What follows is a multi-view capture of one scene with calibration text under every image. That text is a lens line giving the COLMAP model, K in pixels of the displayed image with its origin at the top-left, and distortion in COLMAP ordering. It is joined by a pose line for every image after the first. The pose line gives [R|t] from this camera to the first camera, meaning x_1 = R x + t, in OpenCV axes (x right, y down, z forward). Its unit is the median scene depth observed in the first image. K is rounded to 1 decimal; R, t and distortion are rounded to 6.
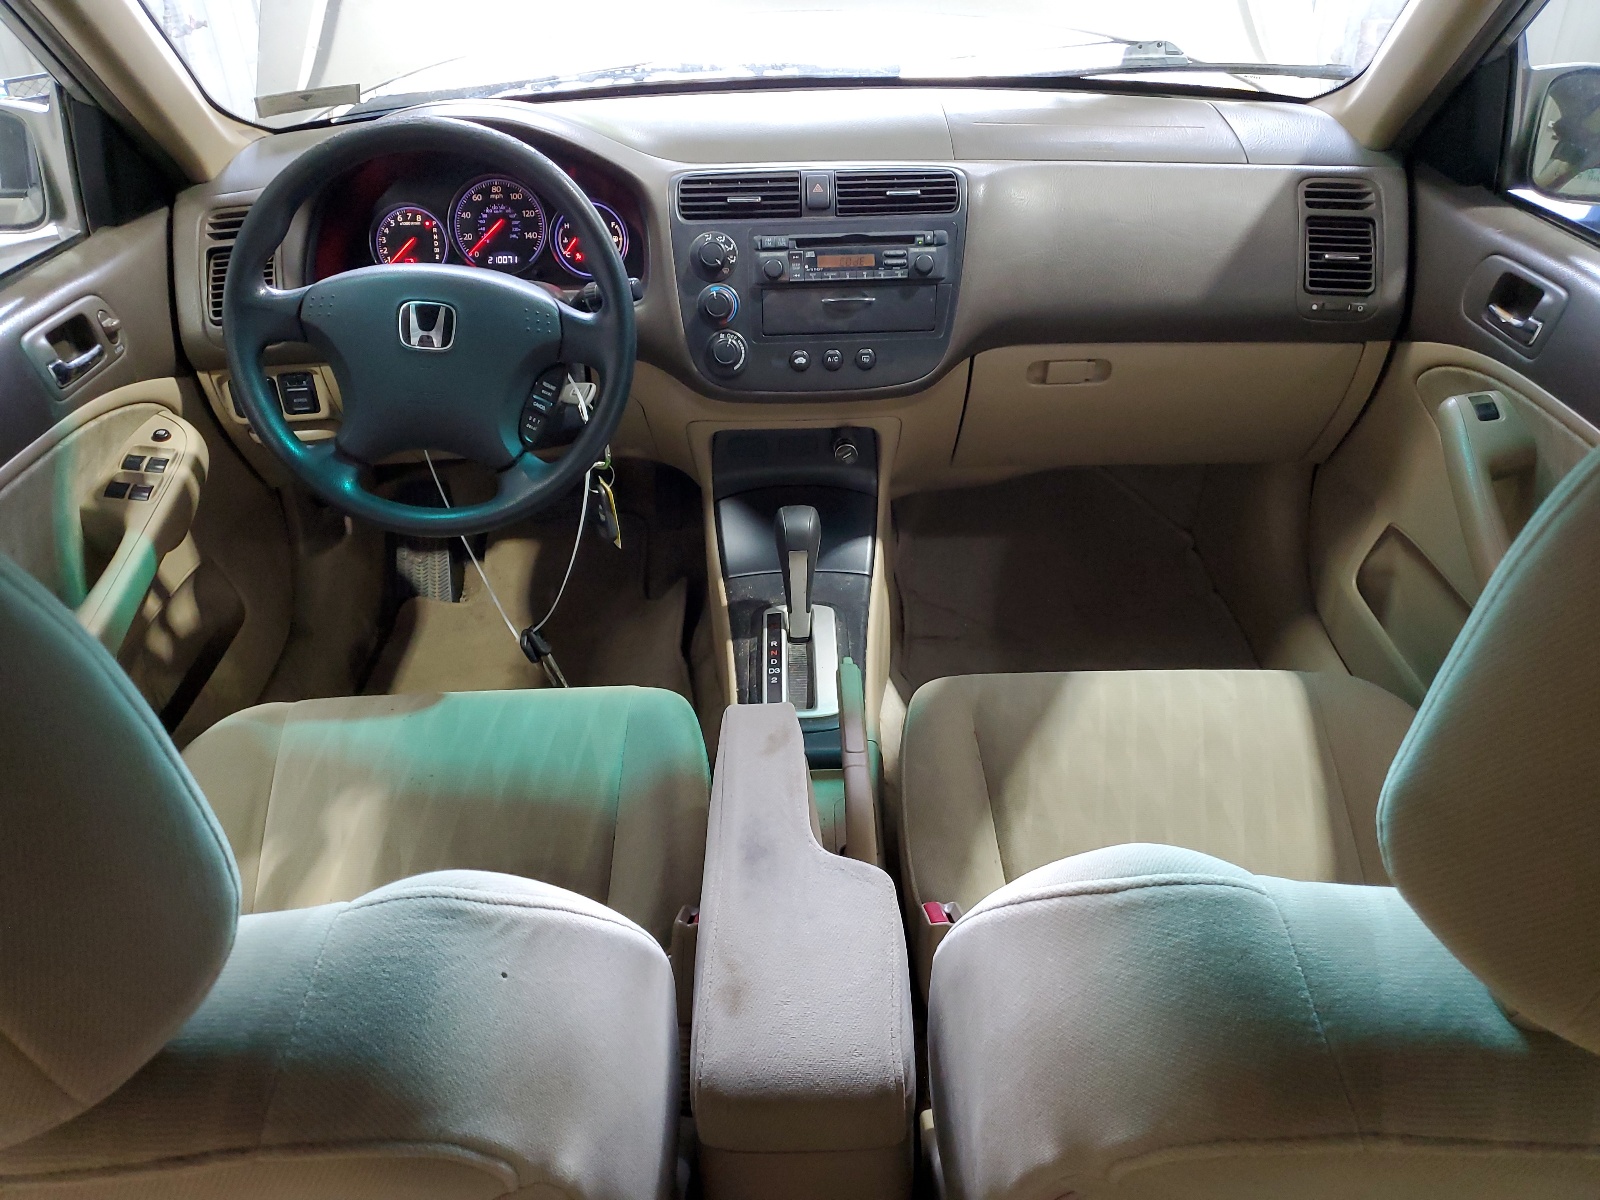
lens RADIAL K [[1205.1, 0, 799.5], [0, 1205.1, 602.6], [0, 0, 1]] dist [0.004749, 0.000209]
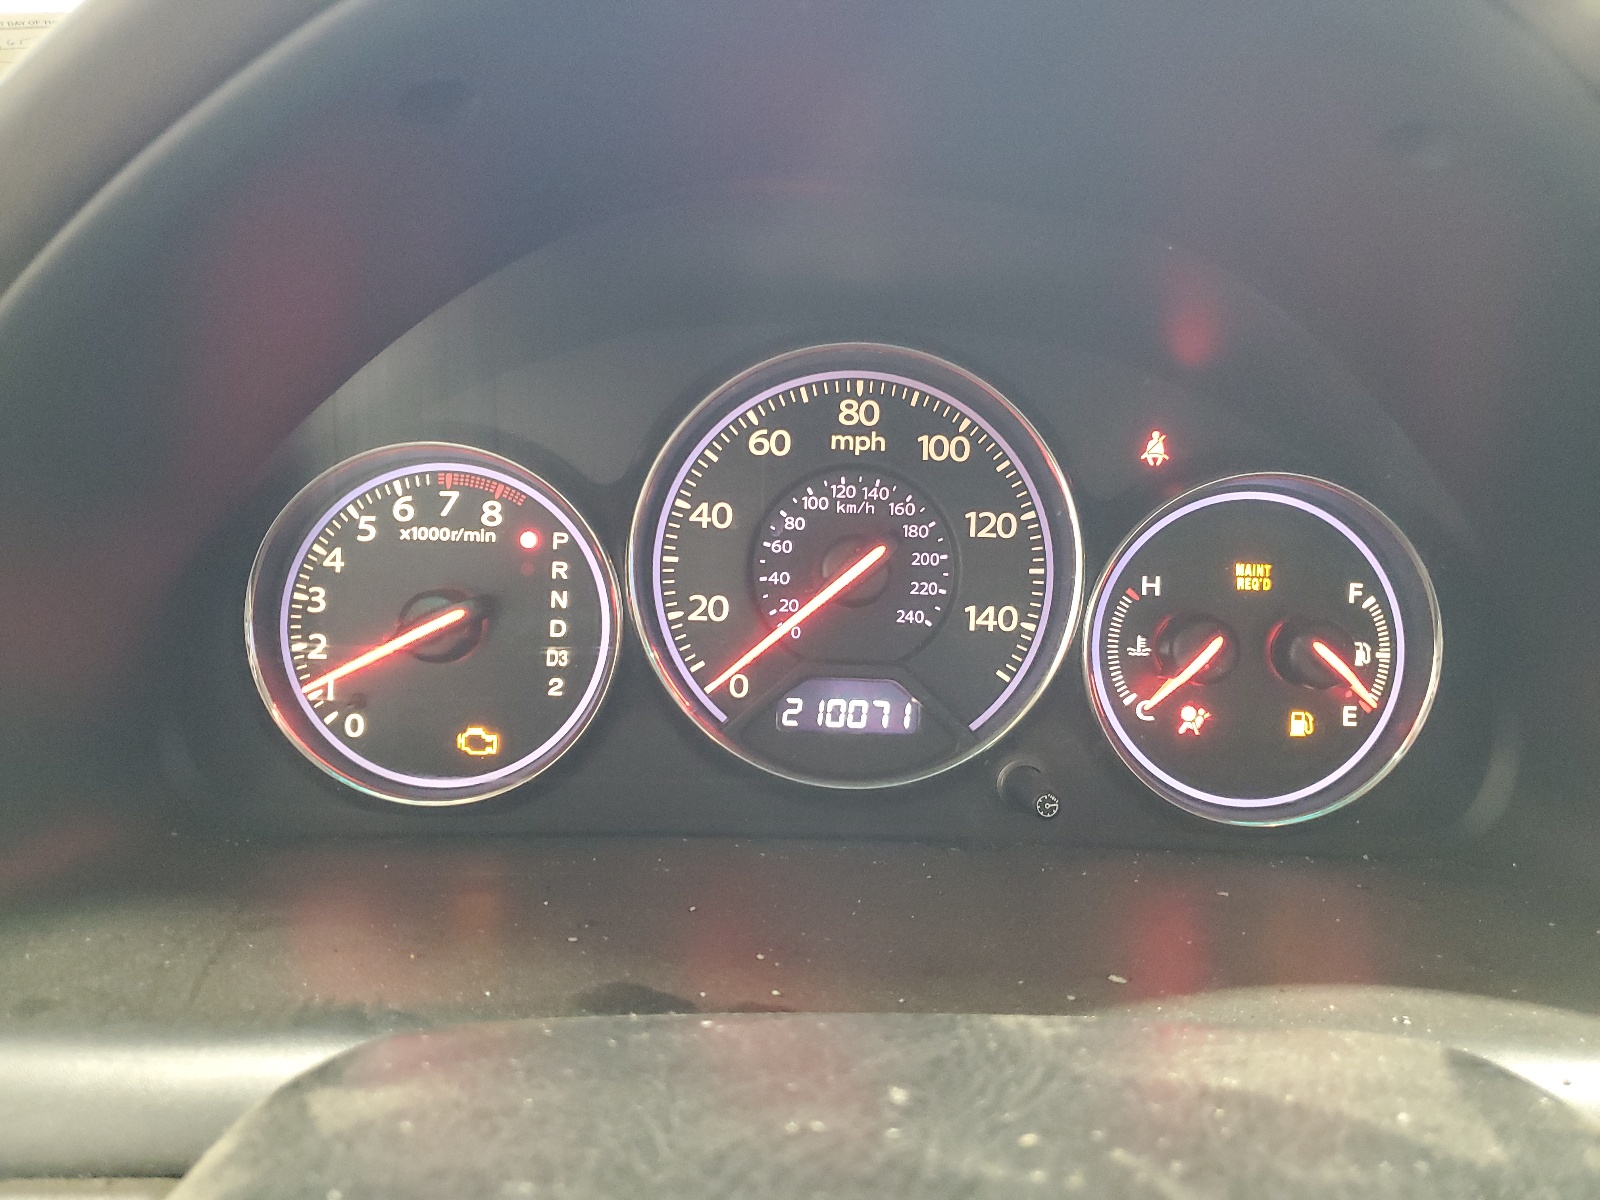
lens RADIAL K [[1205.1, 0, 801.6], [0, 1205.1, 598.2], [0, 0, 1]] dist [0.004749, 0.000209]
pose [[0.996762, 0.057126, 0.056580, -0.270873], [-0.044880, 0.979180, -0.197972, -0.262701], [-0.066711, 0.194791, 0.978573, 0.784302]]
